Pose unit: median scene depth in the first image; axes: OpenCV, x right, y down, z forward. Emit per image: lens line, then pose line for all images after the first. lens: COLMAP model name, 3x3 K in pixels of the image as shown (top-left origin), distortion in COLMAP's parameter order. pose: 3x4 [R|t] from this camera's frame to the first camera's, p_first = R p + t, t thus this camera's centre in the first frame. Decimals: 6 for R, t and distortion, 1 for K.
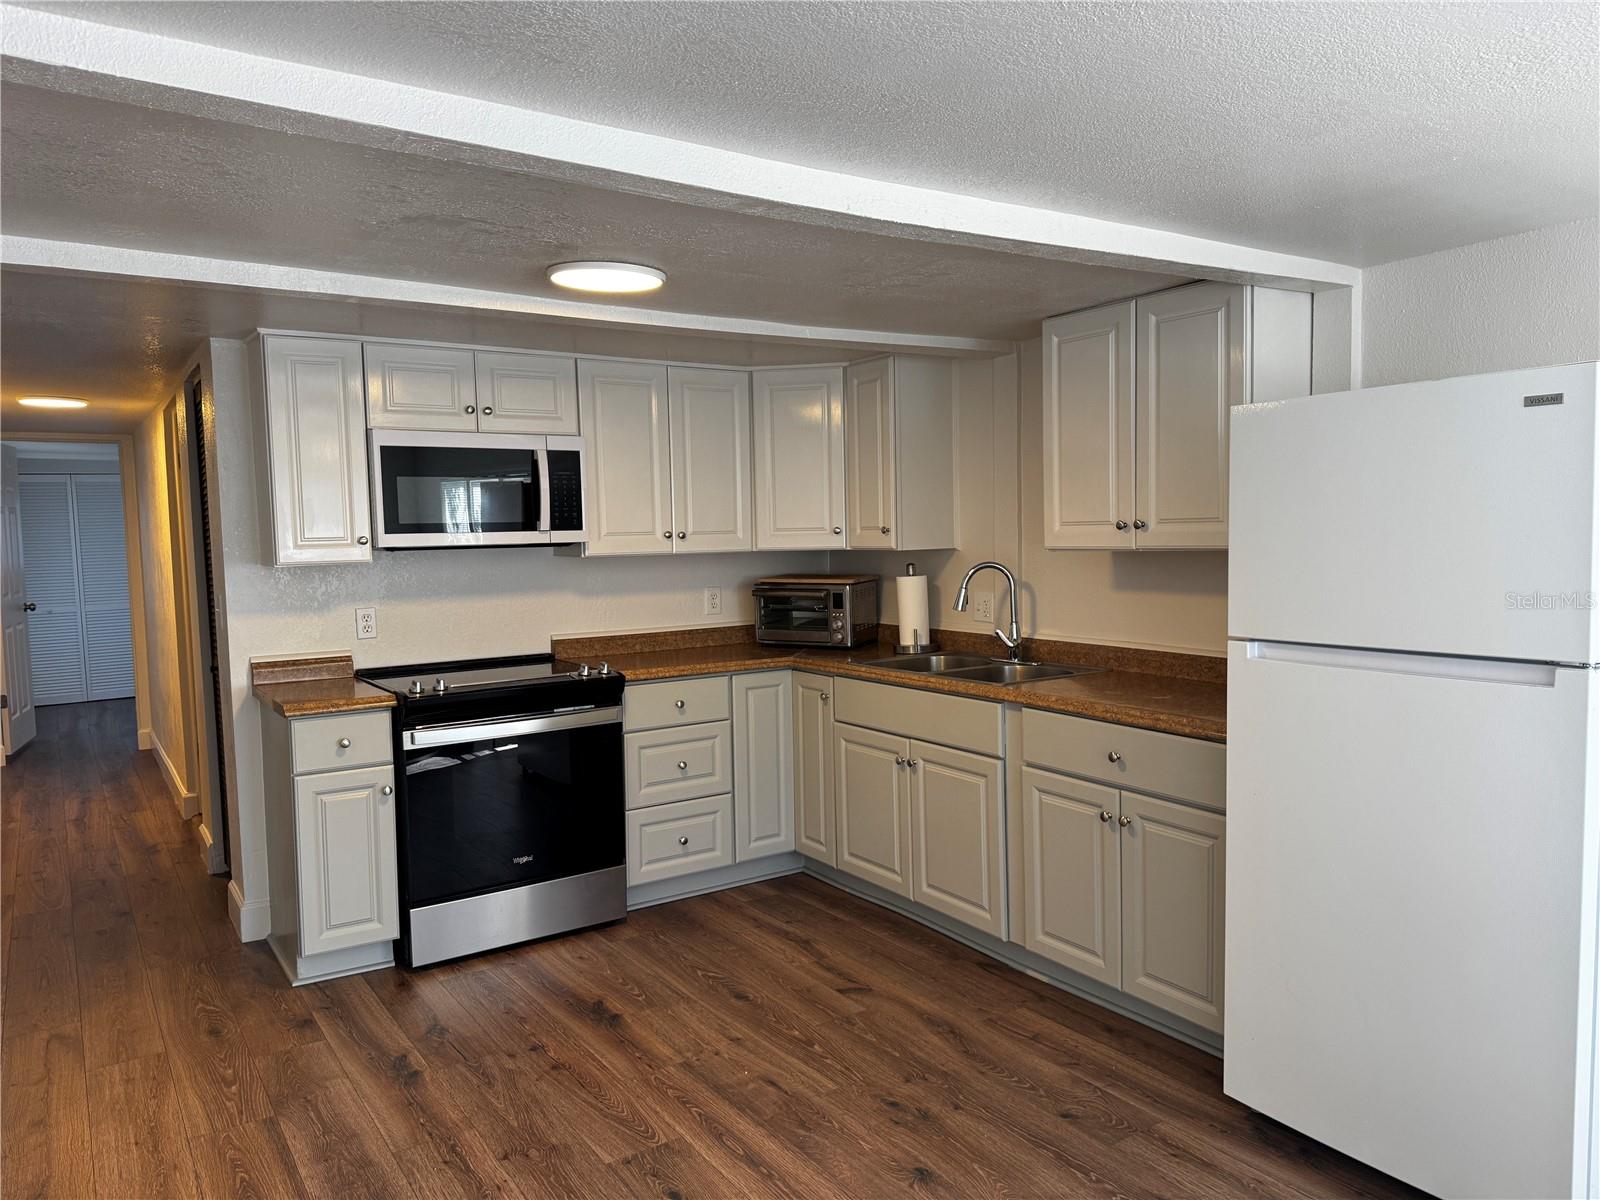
lens RADIAL K [[1112.6, 0, 800.0], [0, 1112.6, 600.0], [0, 0, 1]] dist [0.041181, -0.000761]
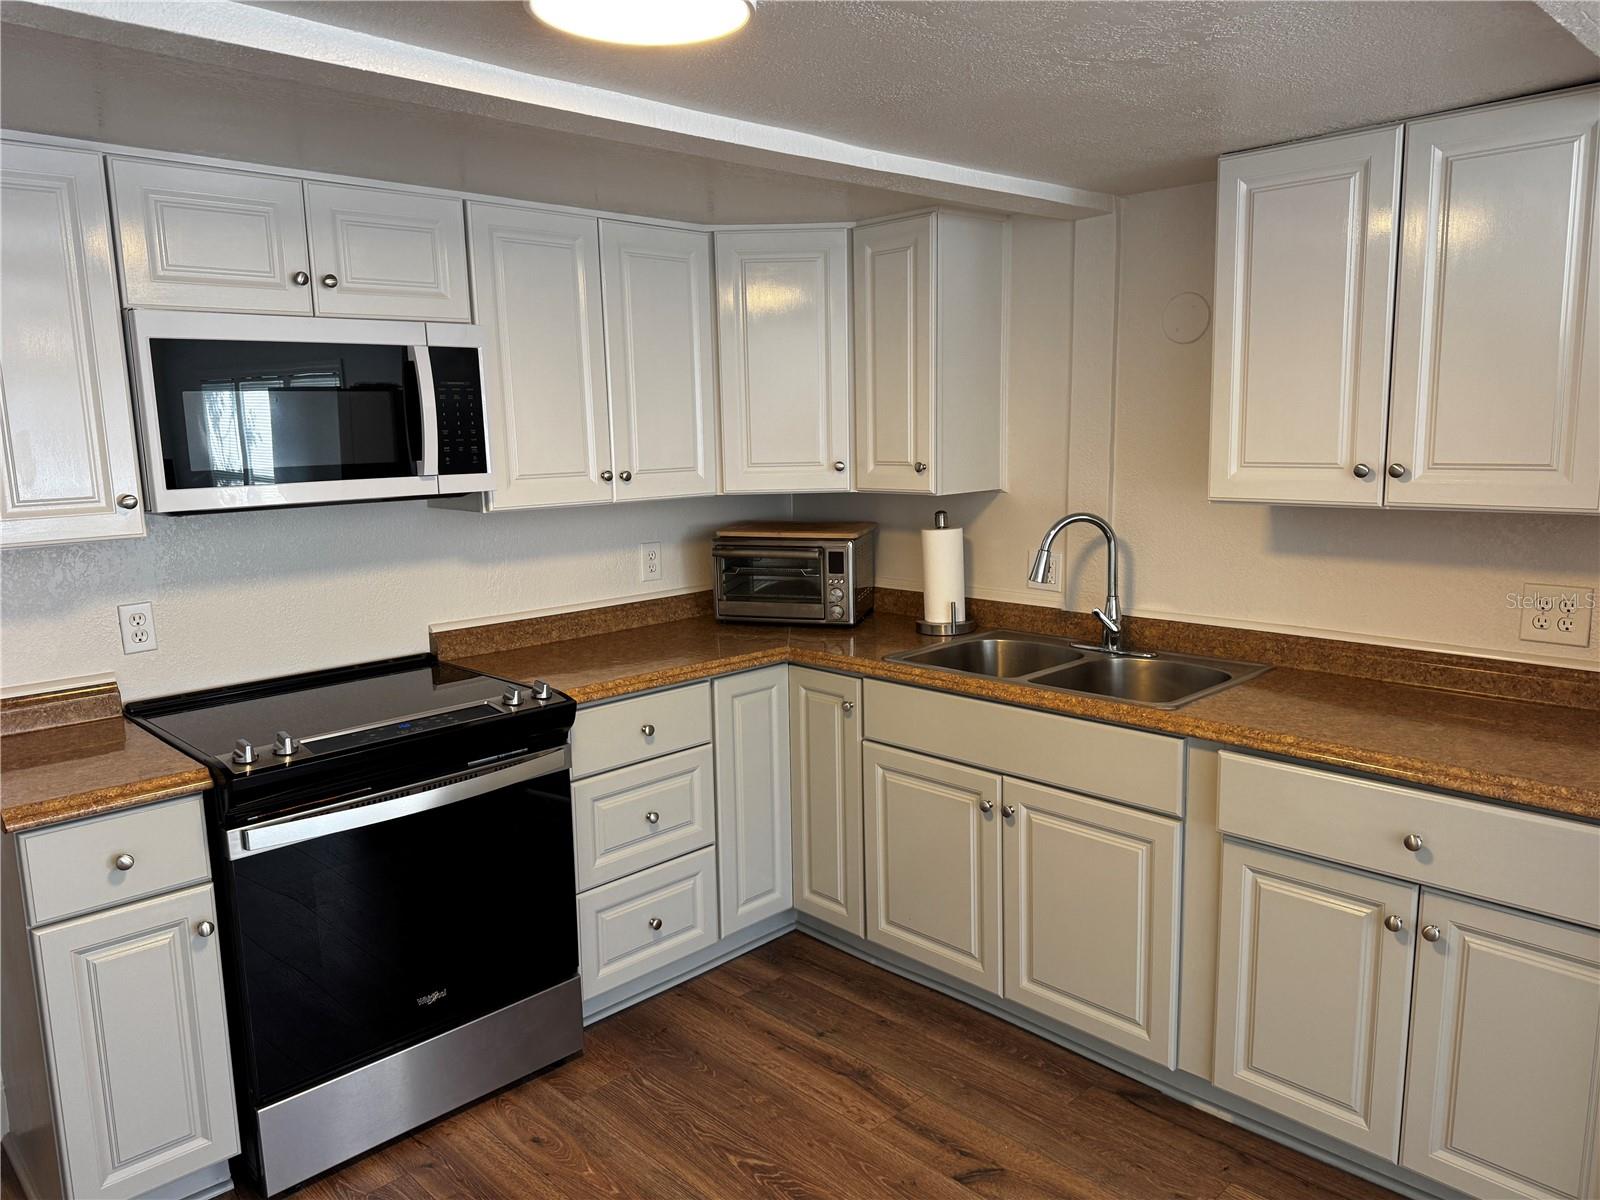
lens RADIAL K [[1132.9, 0, 795.8], [0, 1132.9, 604.6], [0, 0, 1]] dist [0.004180, -0.006053]
pose [[0.983279, -0.030508, 0.179533, -0.143767], [0.014138, 0.995680, 0.091765, -0.045622], [-0.181557, -0.087692, 0.979463, 0.325210]]
